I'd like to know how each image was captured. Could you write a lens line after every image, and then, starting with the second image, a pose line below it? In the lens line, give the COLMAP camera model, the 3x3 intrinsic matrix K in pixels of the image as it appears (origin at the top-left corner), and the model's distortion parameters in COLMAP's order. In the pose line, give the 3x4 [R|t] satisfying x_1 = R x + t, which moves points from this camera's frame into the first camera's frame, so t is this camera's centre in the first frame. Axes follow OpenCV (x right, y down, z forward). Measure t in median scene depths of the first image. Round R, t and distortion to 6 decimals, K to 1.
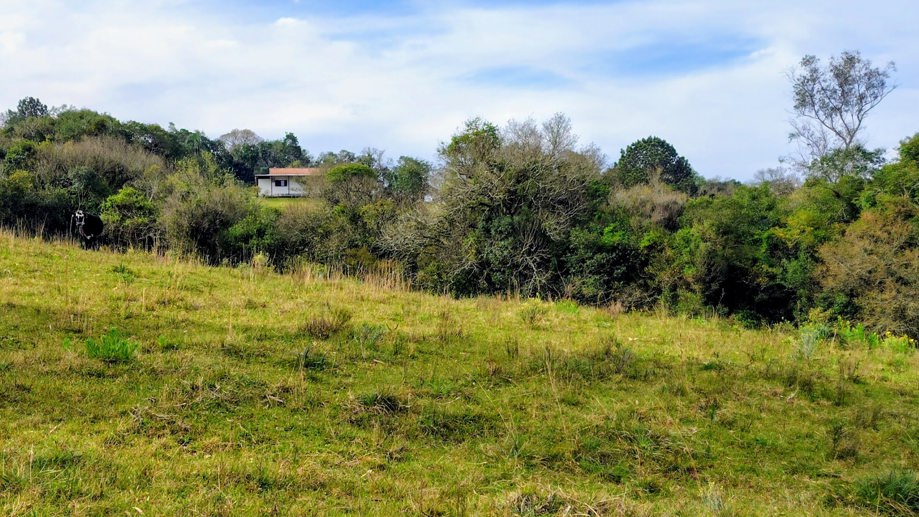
lens RADIAL K [[705.1, 0, 459.0], [0, 705.1, 258.0], [0, 0, 1]] dist [0.070711, -0.082635]
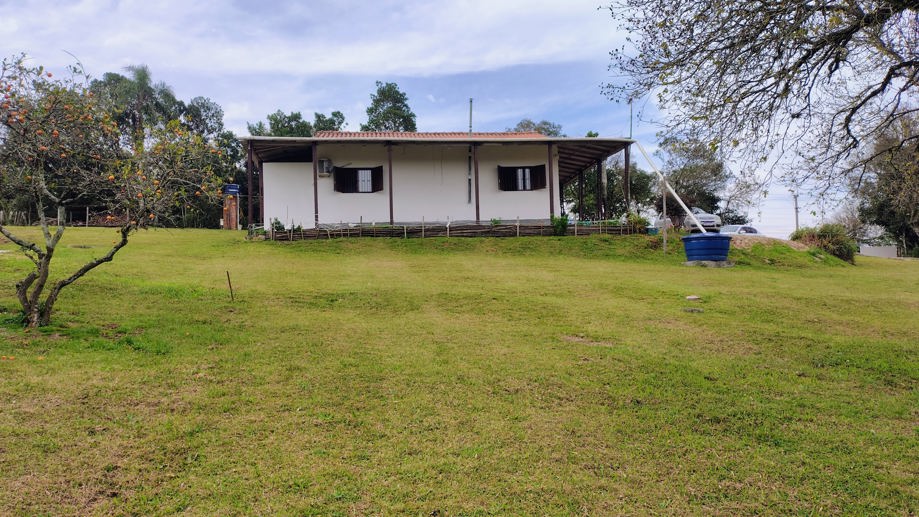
lens RADIAL K [[705.1, 0, 457.1], [0, 705.1, 258.8], [0, 0, 1]] dist [0.070711, -0.082635]
pose [[0.992668, -0.012214, -0.120257, -0.189948], [0.000926, 0.995620, -0.093483, -0.056679], [0.120872, 0.092686, 0.988332, 0.771381]]
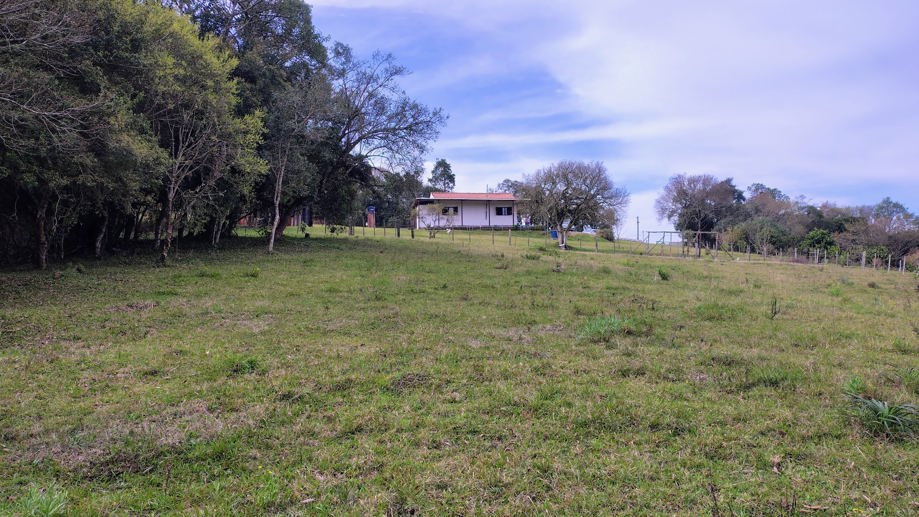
lens RADIAL K [[705.1, 0, 461.9], [0, 705.1, 259.2], [0, 0, 1]] dist [0.070711, -0.082635]
pose [[0.995731, 0.001703, -0.092288, -0.171871], [-0.010877, 0.995028, -0.098997, 0.017946], [0.091661, 0.099578, 0.990799, 0.270139]]
